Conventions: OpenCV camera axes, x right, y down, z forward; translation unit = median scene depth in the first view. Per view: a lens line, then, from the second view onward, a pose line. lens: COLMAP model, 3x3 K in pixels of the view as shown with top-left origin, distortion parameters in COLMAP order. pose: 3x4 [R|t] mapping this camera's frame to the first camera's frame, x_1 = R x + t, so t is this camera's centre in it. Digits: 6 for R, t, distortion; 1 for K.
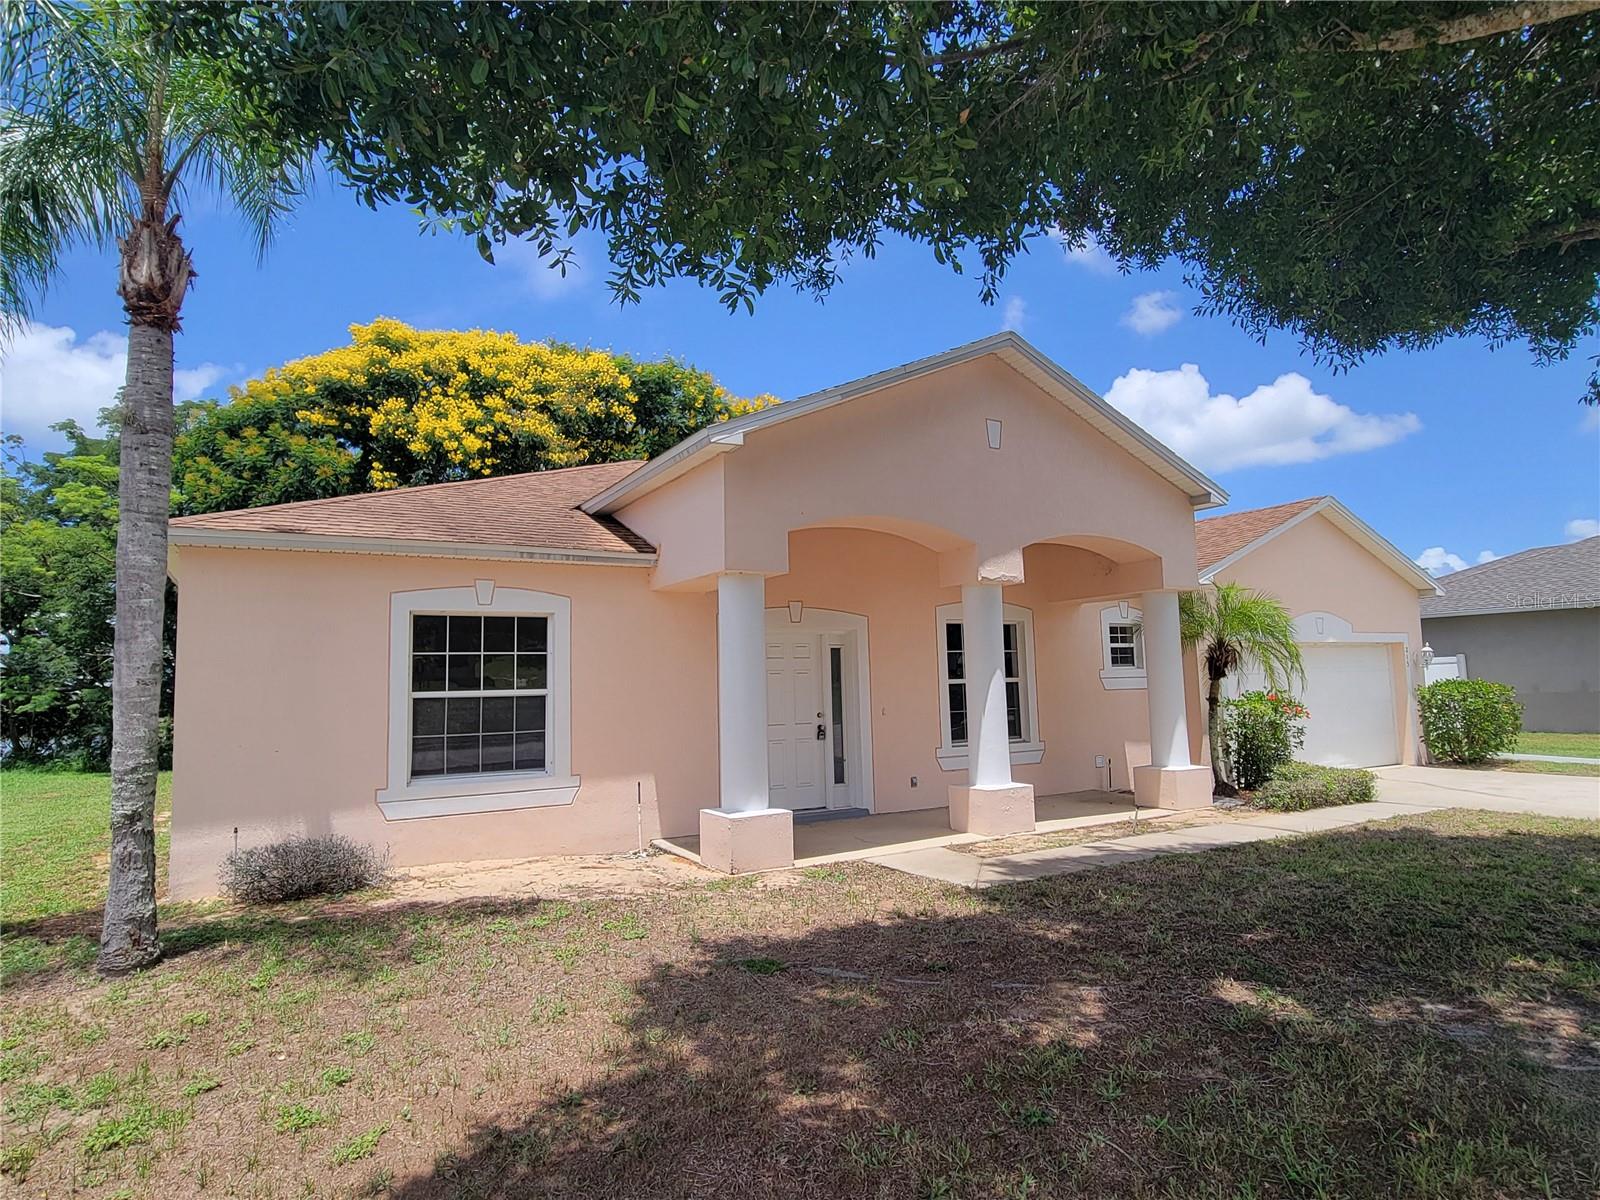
lens RADIAL K [[890.7, 0, 800.0], [0, 890.7, 600.0], [0, 0, 1]] dist [0.006909, -0.000327]
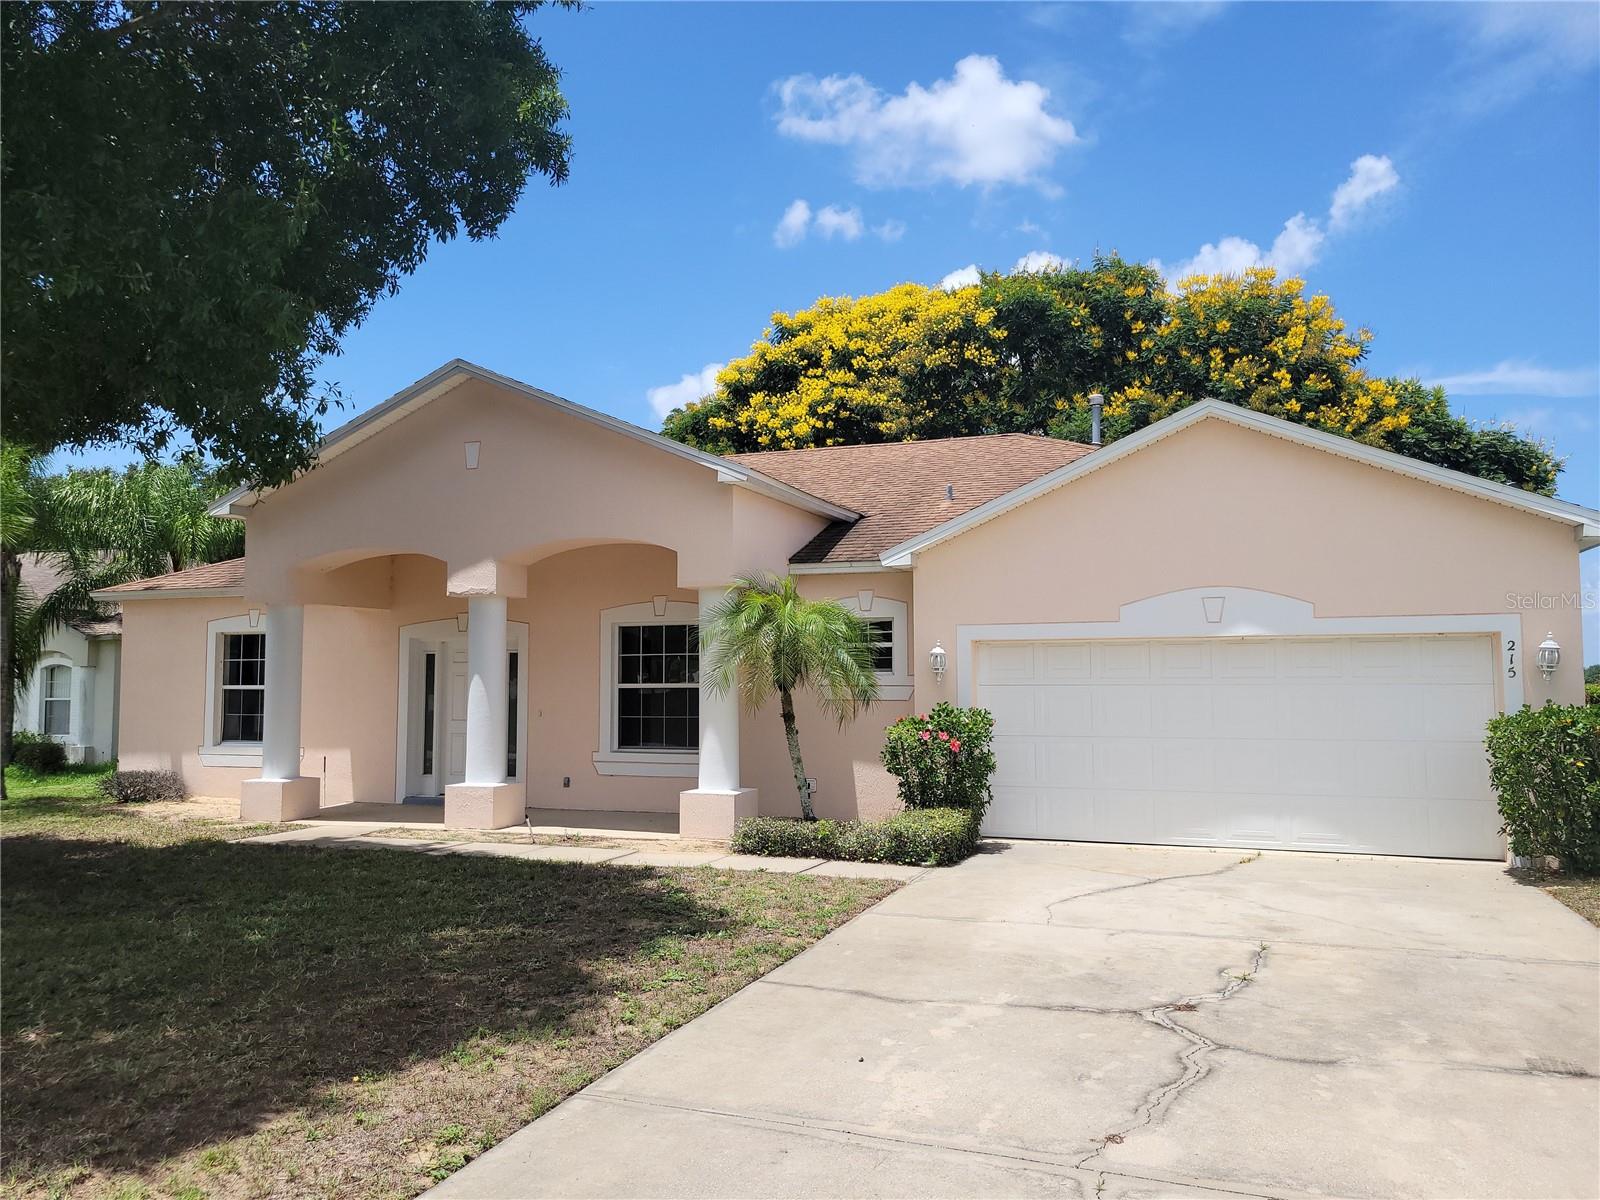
lens RADIAL K [[1200.8, 0, 800.0], [0, 1200.8, 600.0], [0, 0, 1]] dist [0.057825, 0.003518]
pose [[0.636321, -0.029493, -0.770860, 1.456302], [0.059440, 0.998173, 0.010876, -0.005984], [0.769131, -0.052740, 0.636912, 0.348223]]
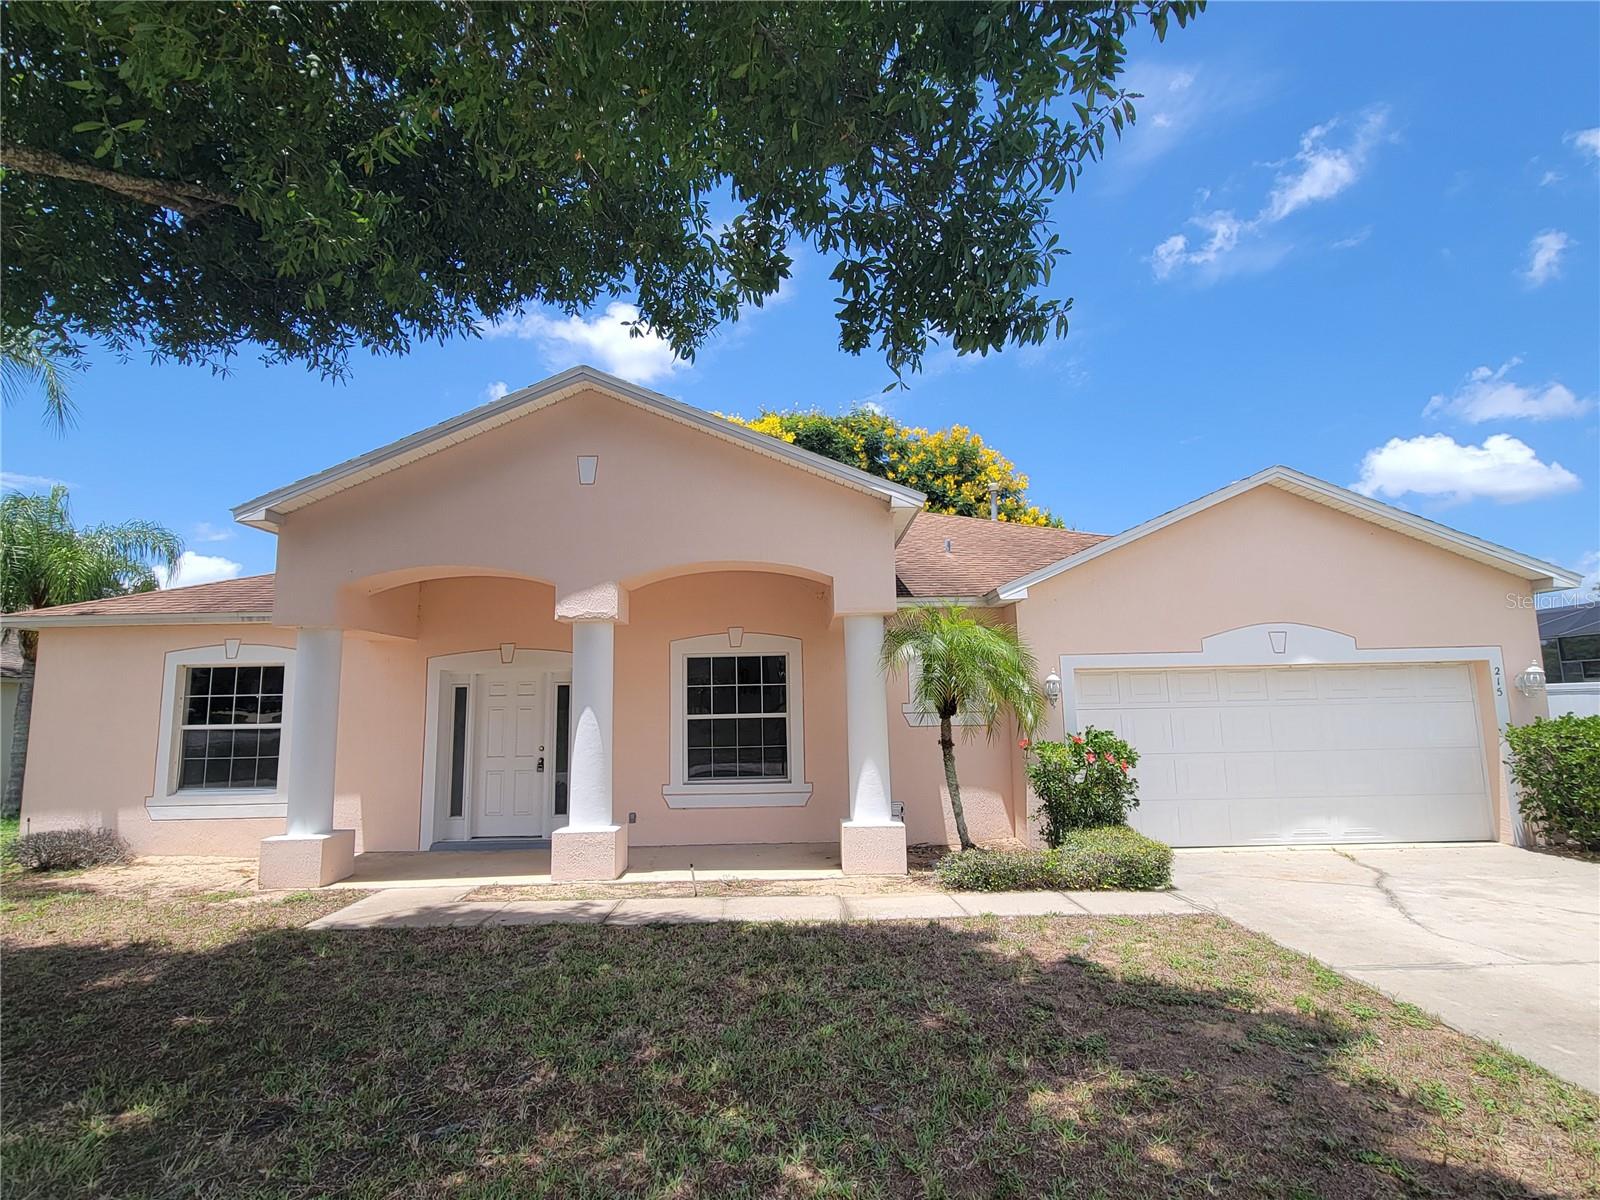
lens RADIAL K [[809.0, 0, 804.6], [0, 809.0, 603.7], [0, 0, 1]] dist [0.010291, -0.000769]
pose [[0.866685, -0.056628, -0.495632, 0.801527], [0.045102, 0.998362, -0.035200, 0.004070], [0.496814, 0.008153, 0.867819, 0.315789]]
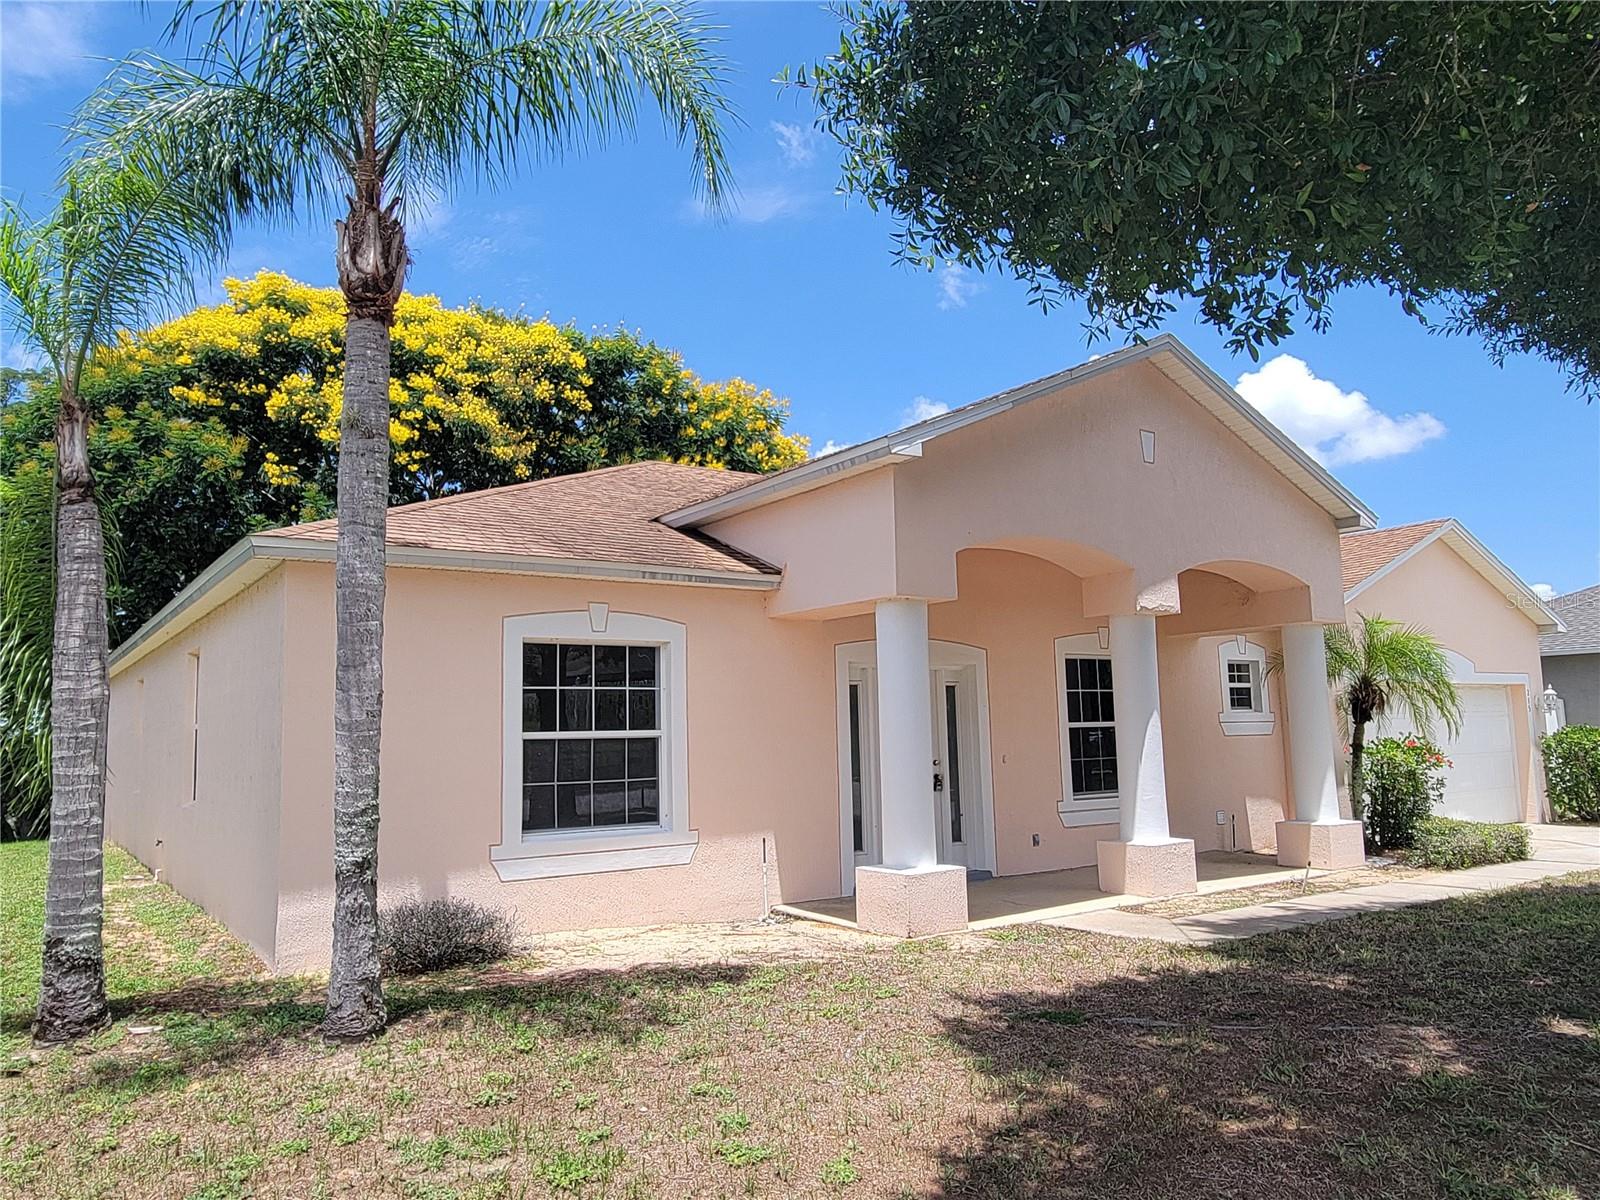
lens RADIAL K [[1120.5, 0, 795.3], [0, 1120.5, 598.9], [0, 0, 1]] dist [0.005553, -0.002687]
pose [[0.996610, 0.011520, 0.081463, -0.208828], [-0.009180, 0.999536, -0.029032, 0.002625], [-0.081760, 0.028185, 0.996253, -0.082855]]
